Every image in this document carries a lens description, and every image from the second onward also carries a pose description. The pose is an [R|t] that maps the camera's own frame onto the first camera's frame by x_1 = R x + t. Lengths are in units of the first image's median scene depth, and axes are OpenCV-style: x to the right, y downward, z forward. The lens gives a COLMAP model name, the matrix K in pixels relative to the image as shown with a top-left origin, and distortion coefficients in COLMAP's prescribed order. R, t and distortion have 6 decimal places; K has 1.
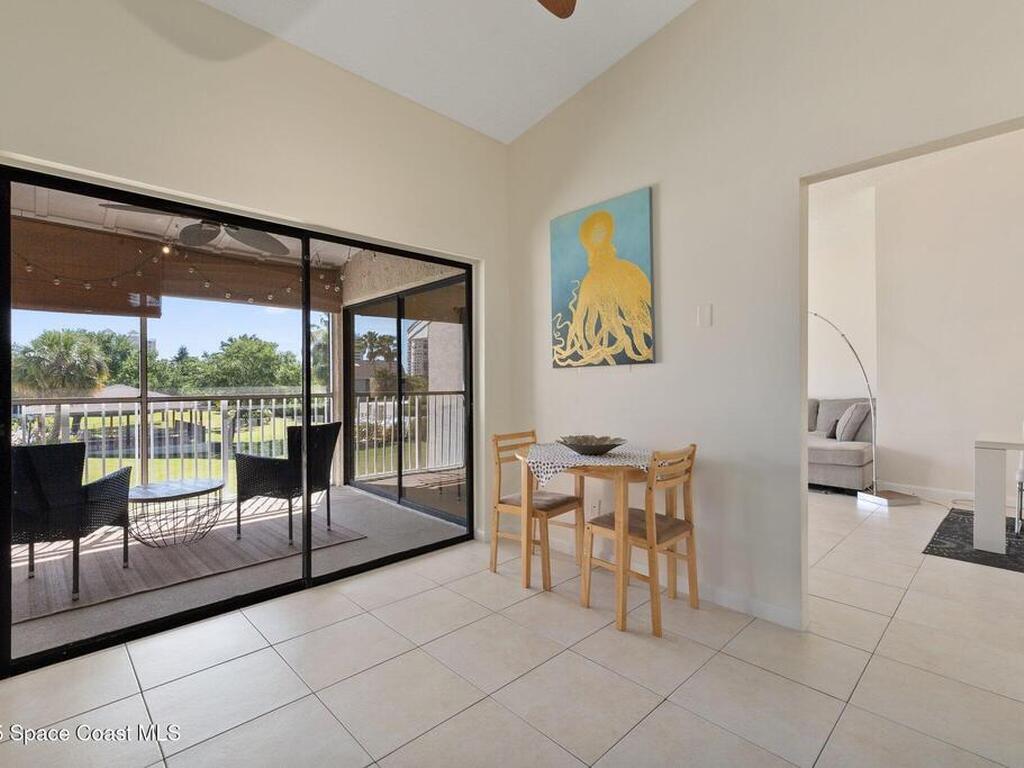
lens RADIAL K [[487.6, 0, 510.7], [0, 487.6, 385.2], [0, 0, 1]] dist [0.000044, 0.000121]
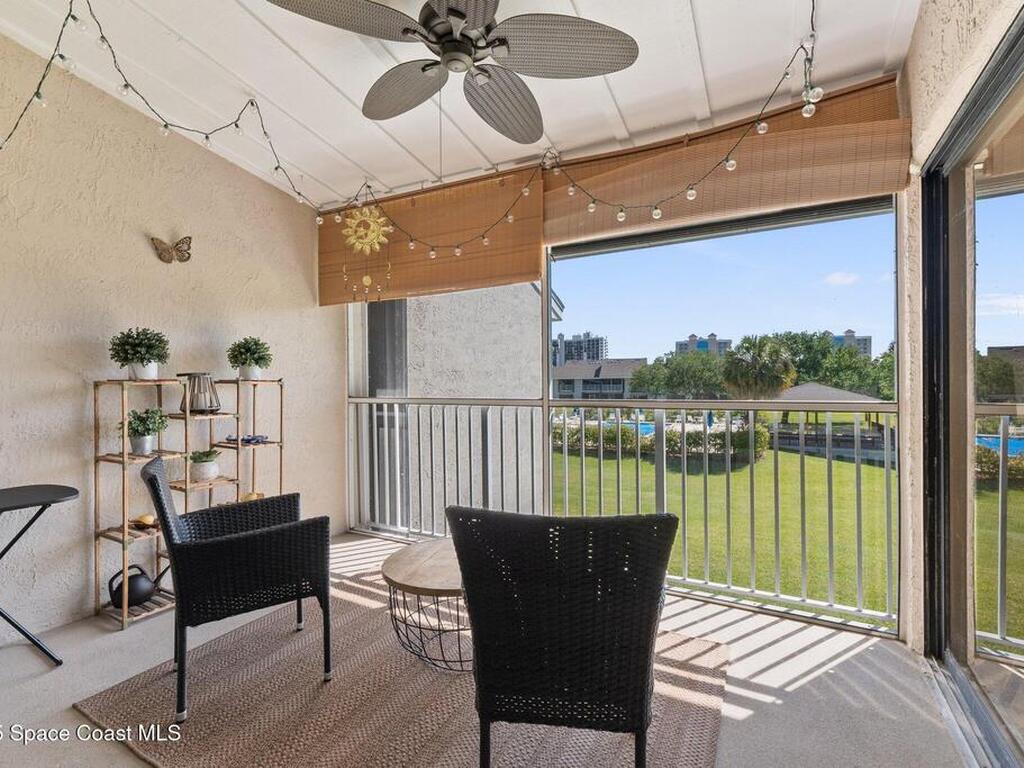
lens RADIAL K [[487.6, 0, 510.7], [0, 487.6, 385.2], [0, 0, 1]] dist [0.000044, 0.000121]
pose [[0.290255, 0.001195, -0.956949, -0.019160], [0.002679, 0.999994, 0.002062, 0.000532], [0.956946, -0.003162, 0.290250, 0.142317]]
